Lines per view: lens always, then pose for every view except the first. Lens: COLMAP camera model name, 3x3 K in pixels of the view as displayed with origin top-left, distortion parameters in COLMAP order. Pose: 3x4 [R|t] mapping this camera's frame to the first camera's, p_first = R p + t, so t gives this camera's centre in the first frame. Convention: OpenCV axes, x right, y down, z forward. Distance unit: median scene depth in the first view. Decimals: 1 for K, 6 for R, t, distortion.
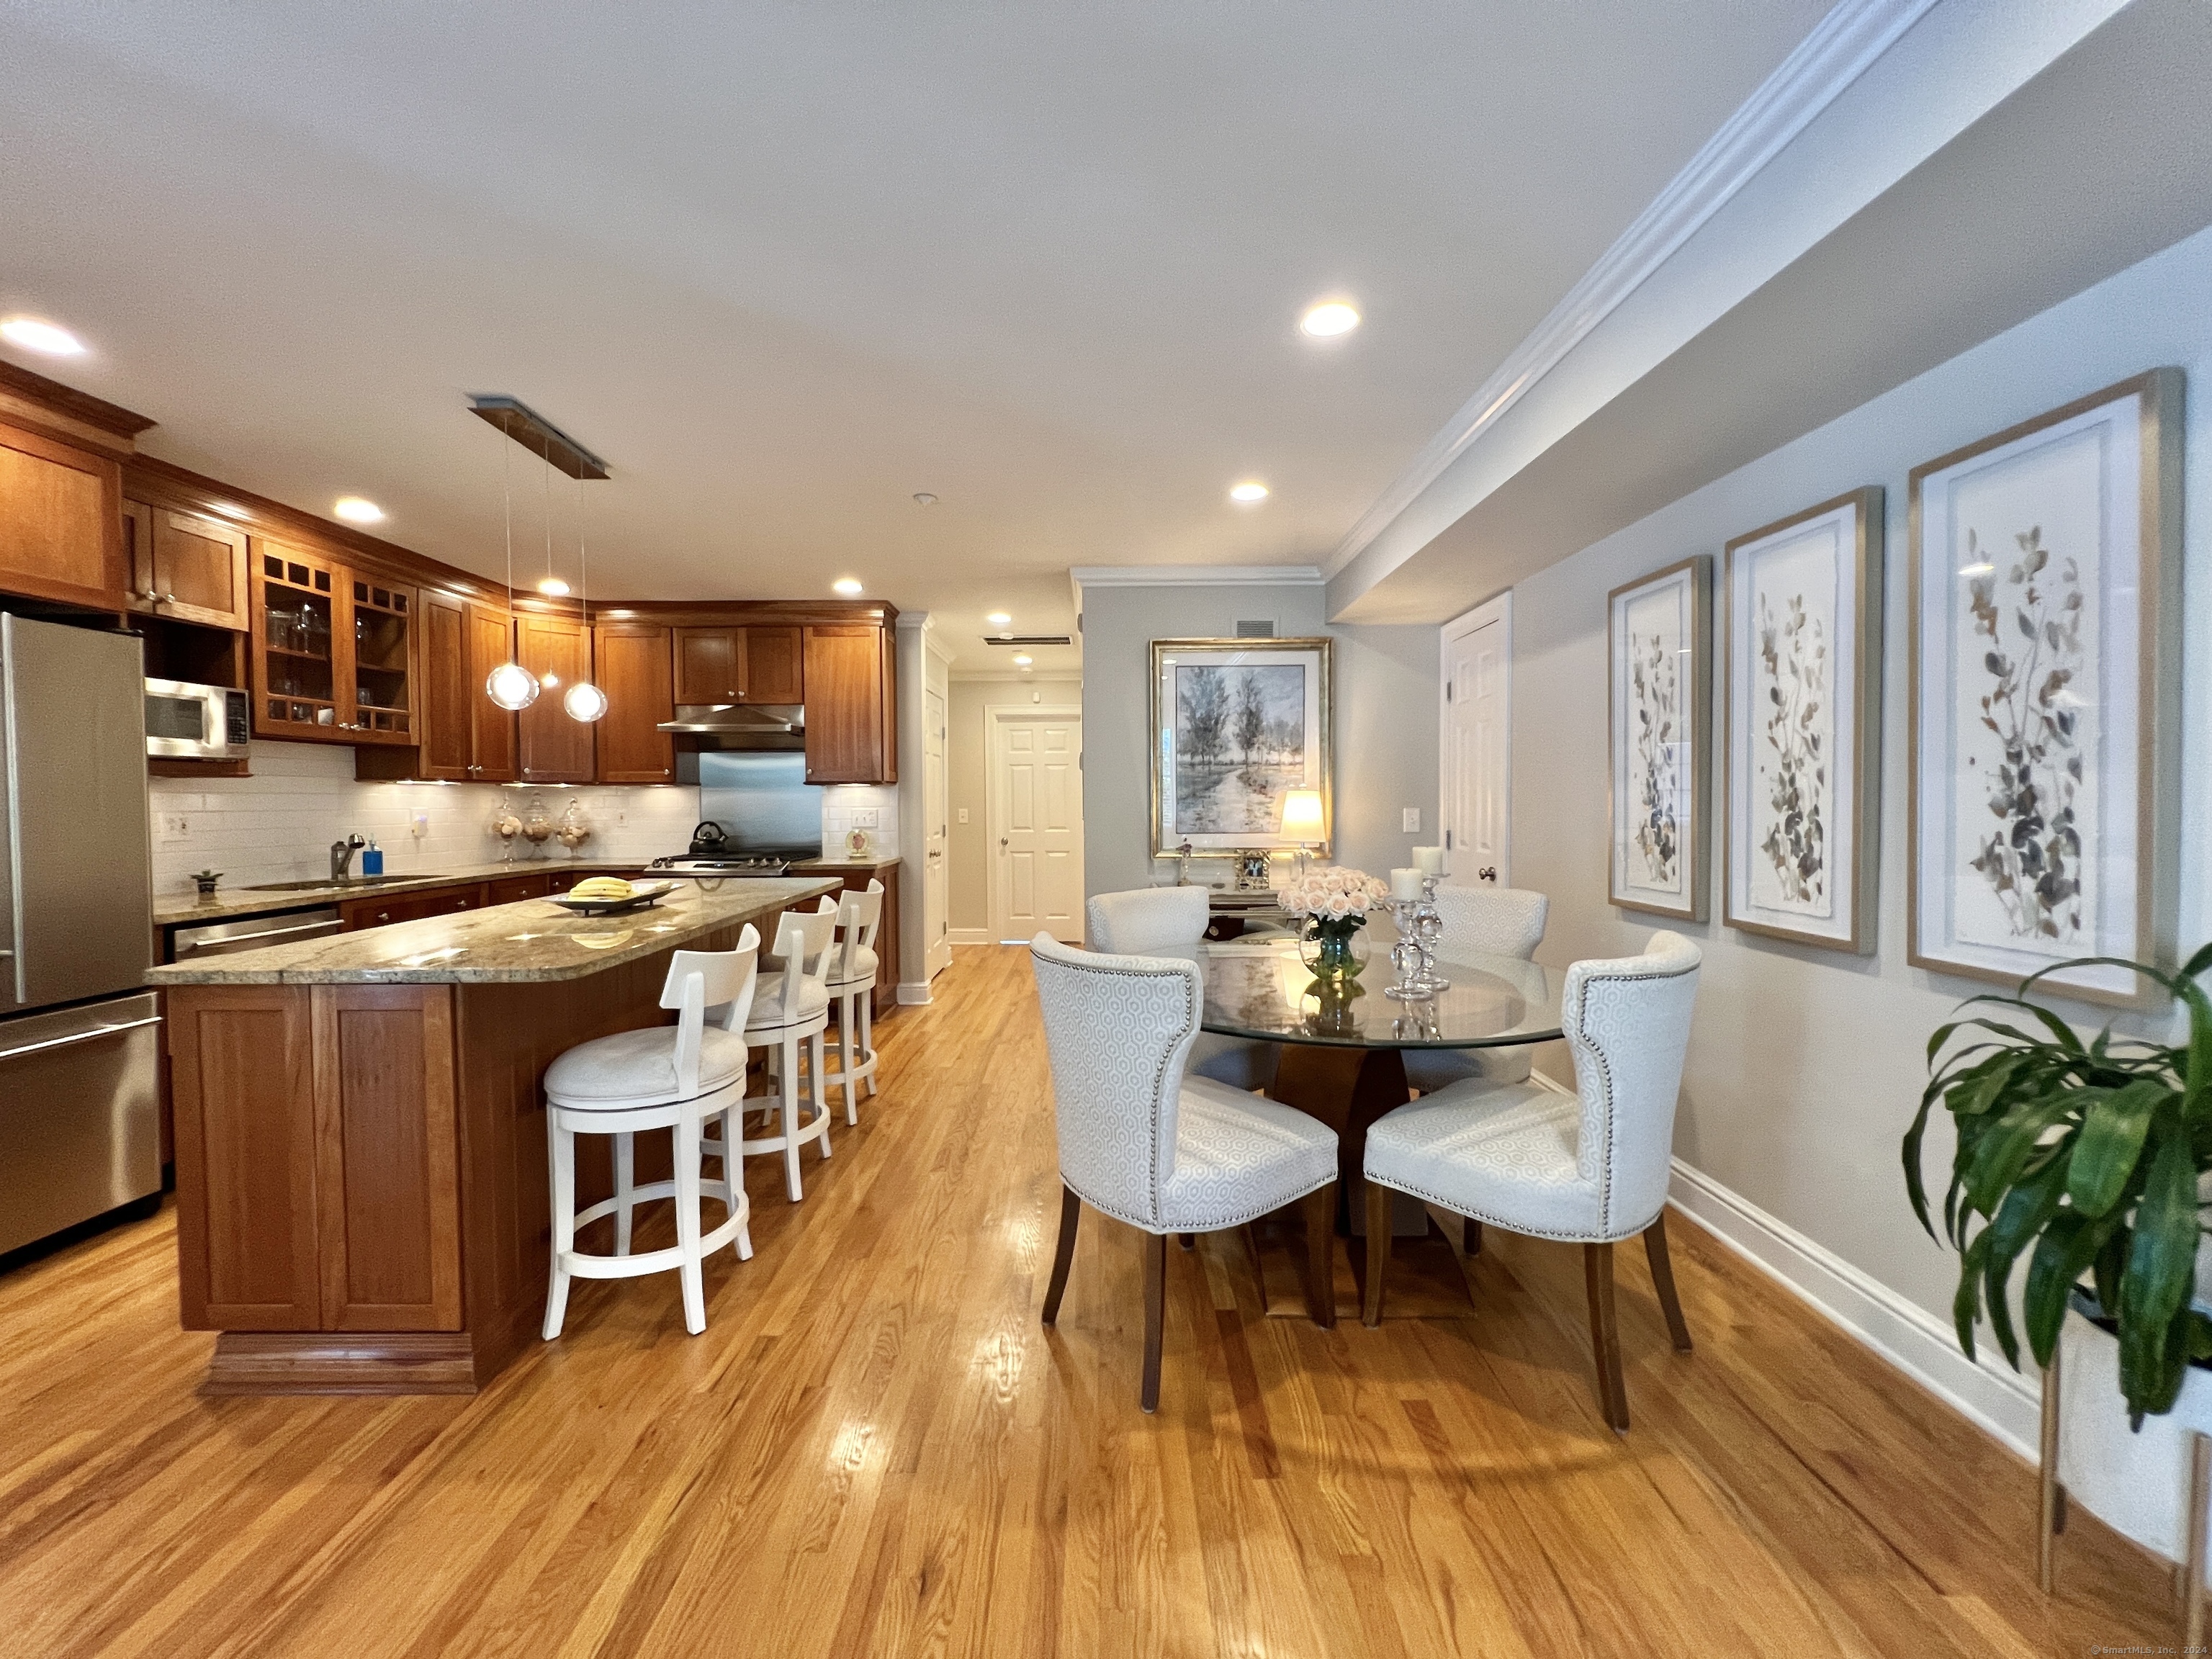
lens RADIAL K [[899.2, 0, 1101.0], [0, 899.2, 824.1], [0, 0, 1]] dist [0.000672, -0.000122]
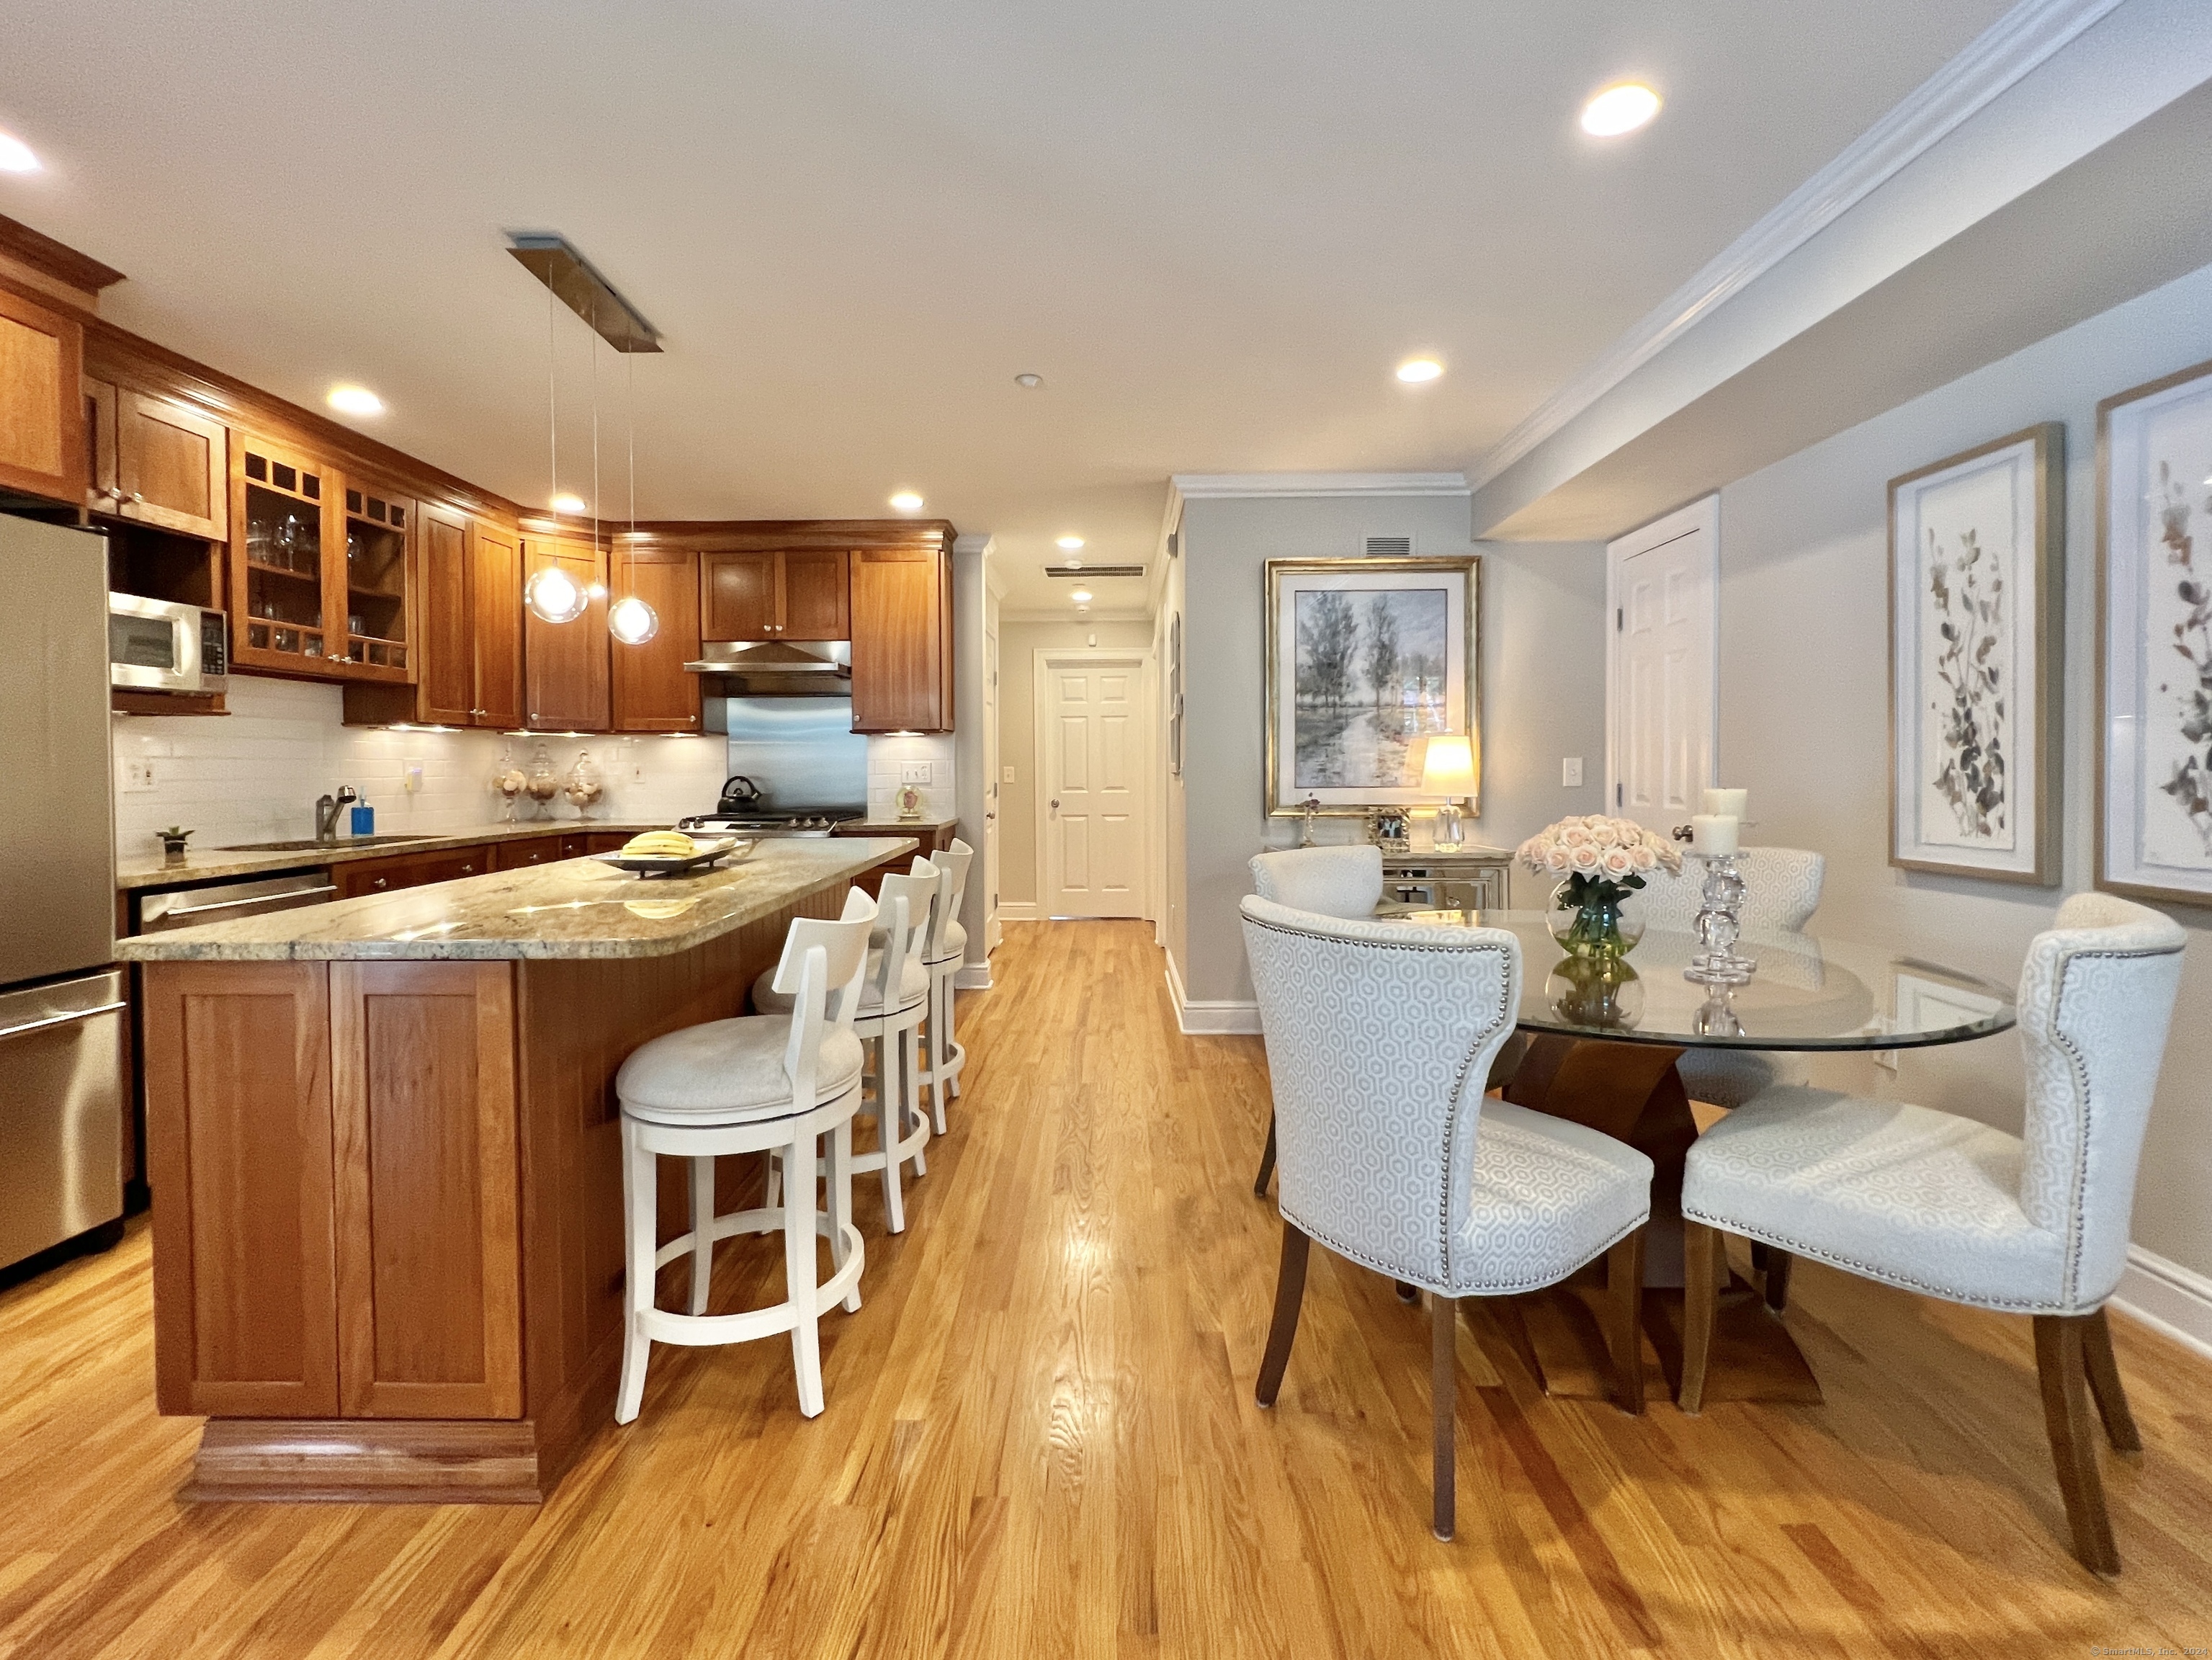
lens RADIAL K [[973.8, 0, 1096.8], [0, 973.8, 784.1], [0, 0, 1]] dist [-0.000998, 0.000457]
pose [[0.999921, -0.000562, -0.012552, -0.136800], [0.000445, 0.999956, -0.009334, 0.023025], [0.012557, 0.009328, 0.999878, 0.114521]]
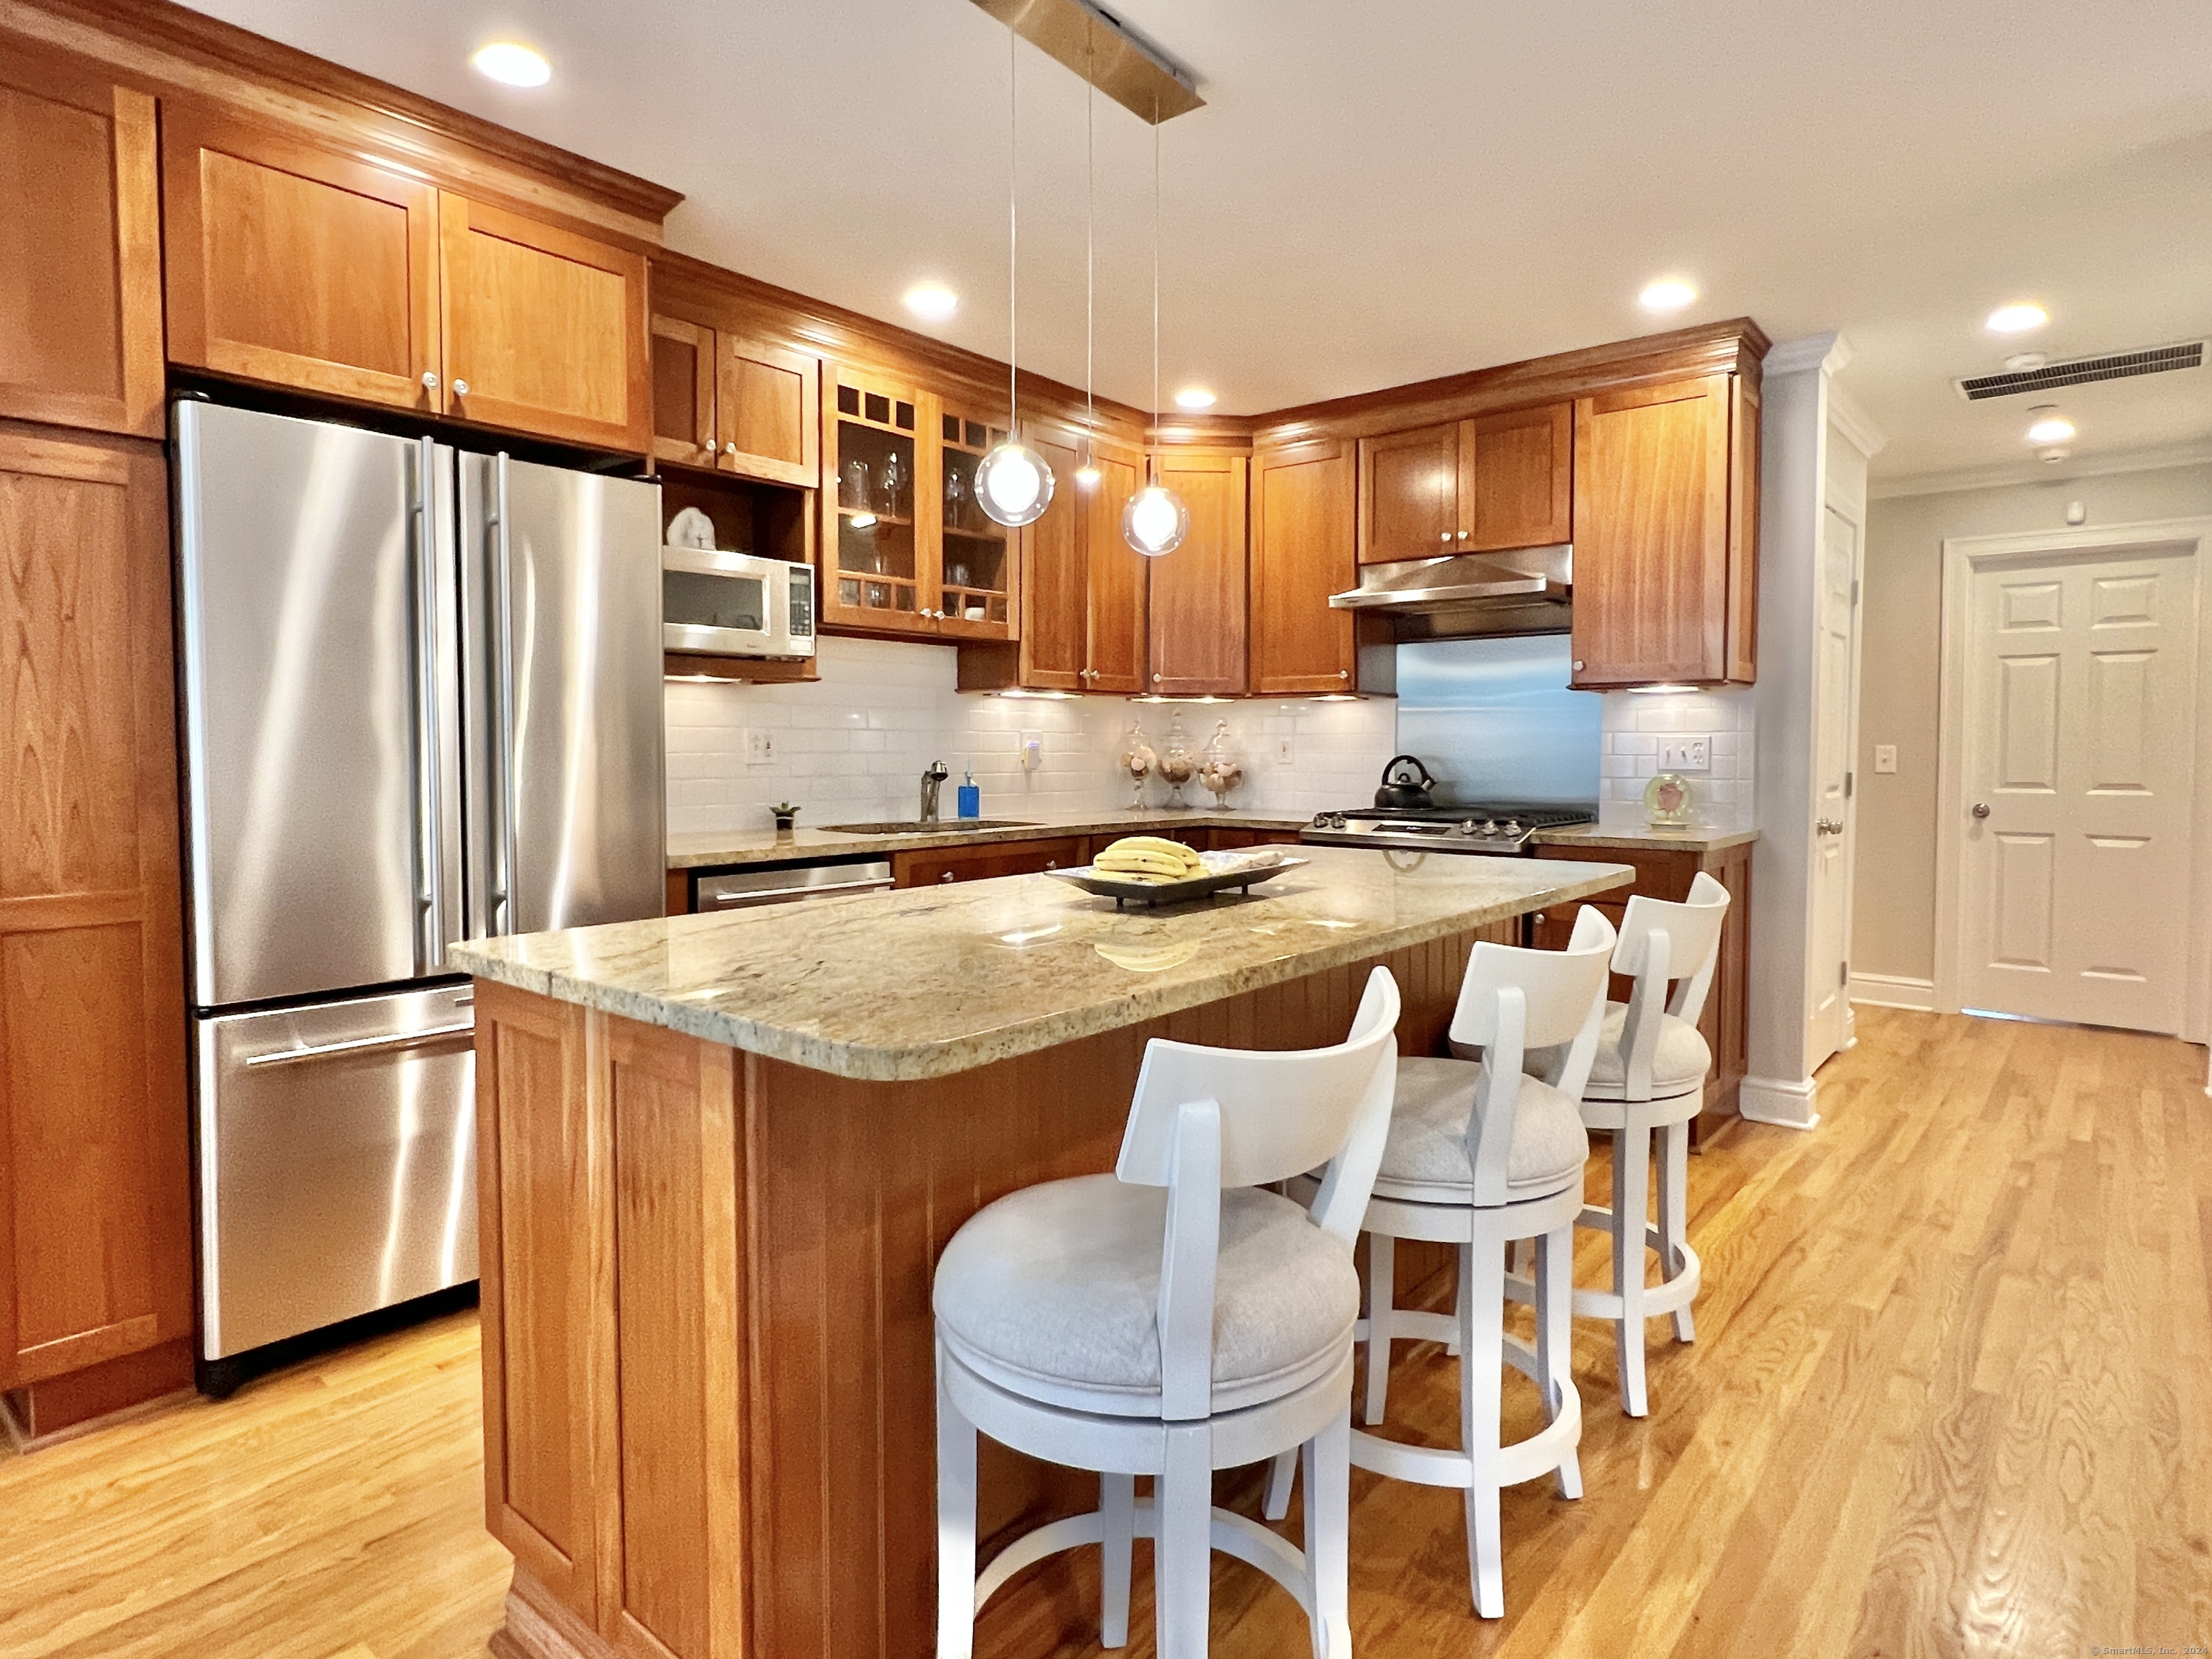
lens RADIAL K [[1231.9, 0, 1086.1], [0, 1231.9, 795.4], [0, 0, 1]] dist [-0.001456, 0.000079]
pose [[0.761073, 0.030891, -0.647930, -0.108193], [-0.022586, 0.999522, 0.021124, 0.018903], [0.648273, -0.001443, 0.761407, 0.395404]]
